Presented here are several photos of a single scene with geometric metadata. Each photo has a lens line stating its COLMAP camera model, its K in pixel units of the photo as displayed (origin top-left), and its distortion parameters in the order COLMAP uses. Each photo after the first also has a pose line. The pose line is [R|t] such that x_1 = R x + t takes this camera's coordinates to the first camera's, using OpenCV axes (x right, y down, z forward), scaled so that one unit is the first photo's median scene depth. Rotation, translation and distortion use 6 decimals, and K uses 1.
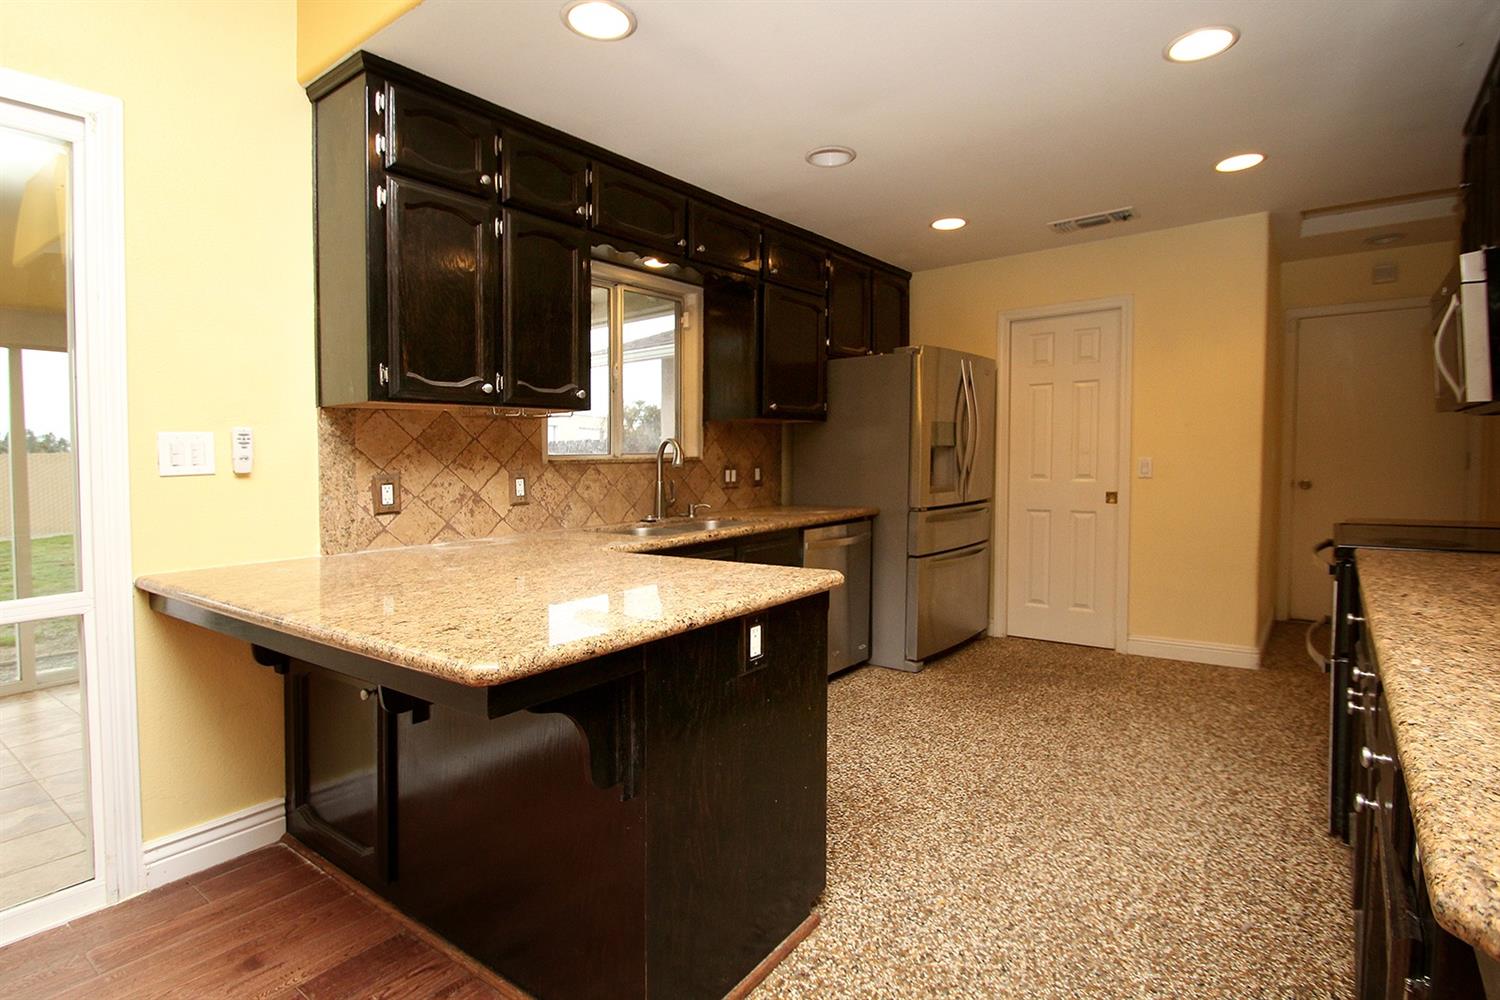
lens RADIAL K [[717.5, 0, 863.0], [0, 717.5, 443.6], [0, 0, 1]] dist [0.010203, -0.008275]
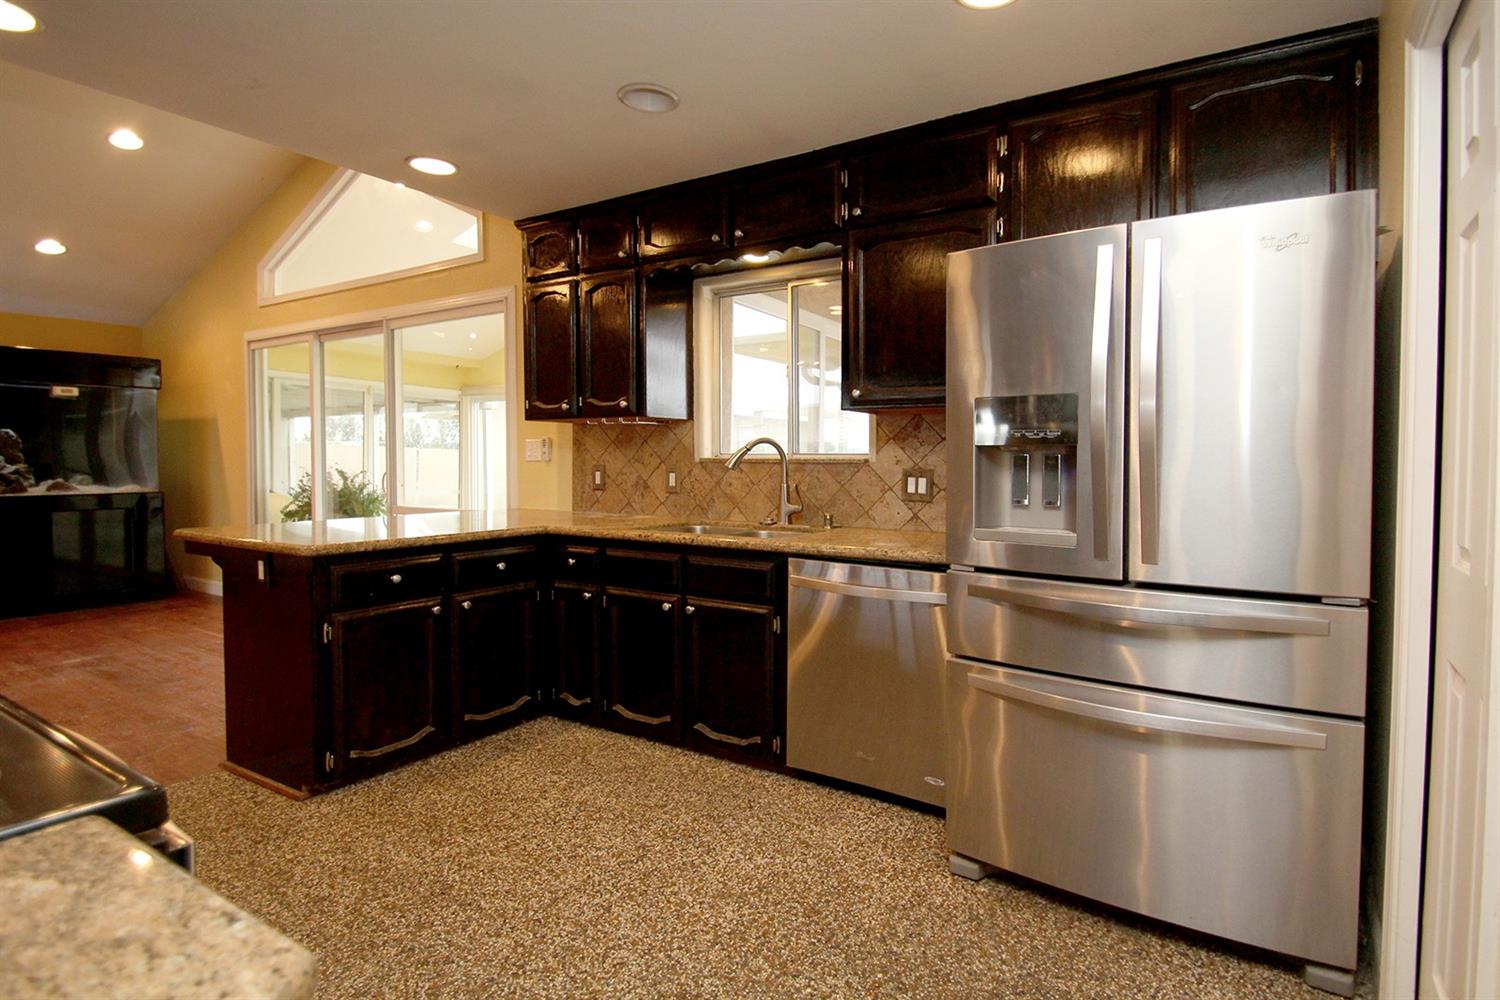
lens RADIAL K [[717.5, 0, 713.8], [0, 717.5, 456.9], [0, 0, 1]] dist [0.010203, -0.008275]
pose [[0.013221, 0.017561, -0.999758, 0.833744], [0.007875, 0.999813, 0.017666, 0.000087], [0.999882, -0.008107, 0.013081, 1.140517]]
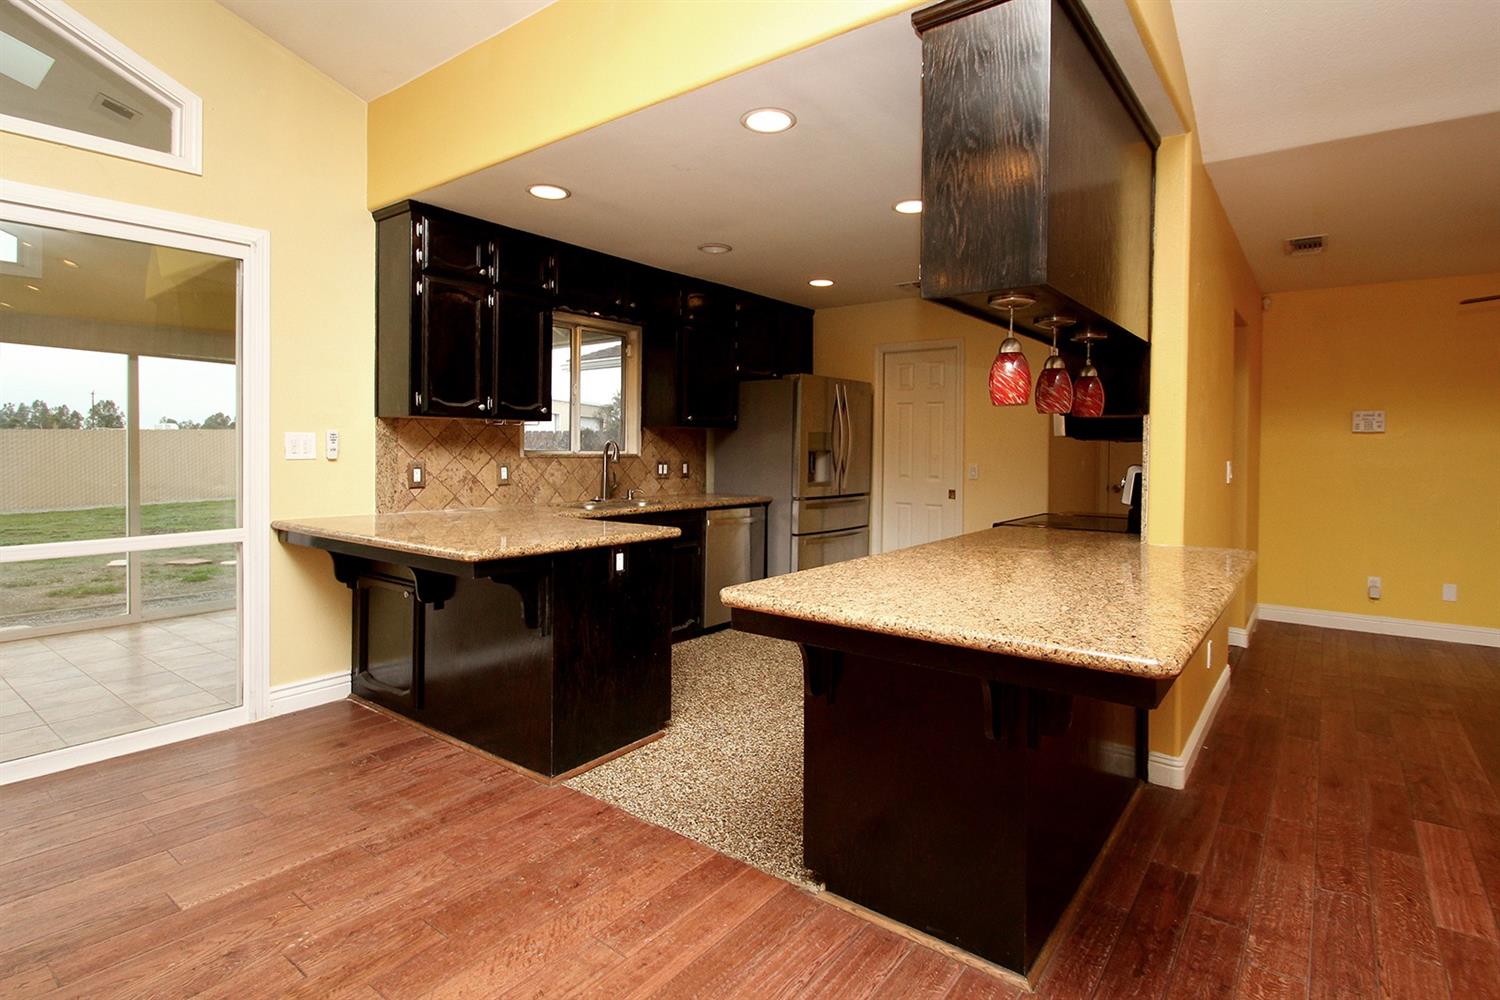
lens RADIAL K [[717.5, 0, 793.8], [0, 717.5, 450.9], [0, 0, 1]] dist [0.010203, -0.008275]
pose [[0.996290, 0.025290, -0.082264, 0.233871], [-0.023998, 0.999573, 0.016663, -0.022992], [0.082650, -0.014628, 0.996471, -0.411391]]
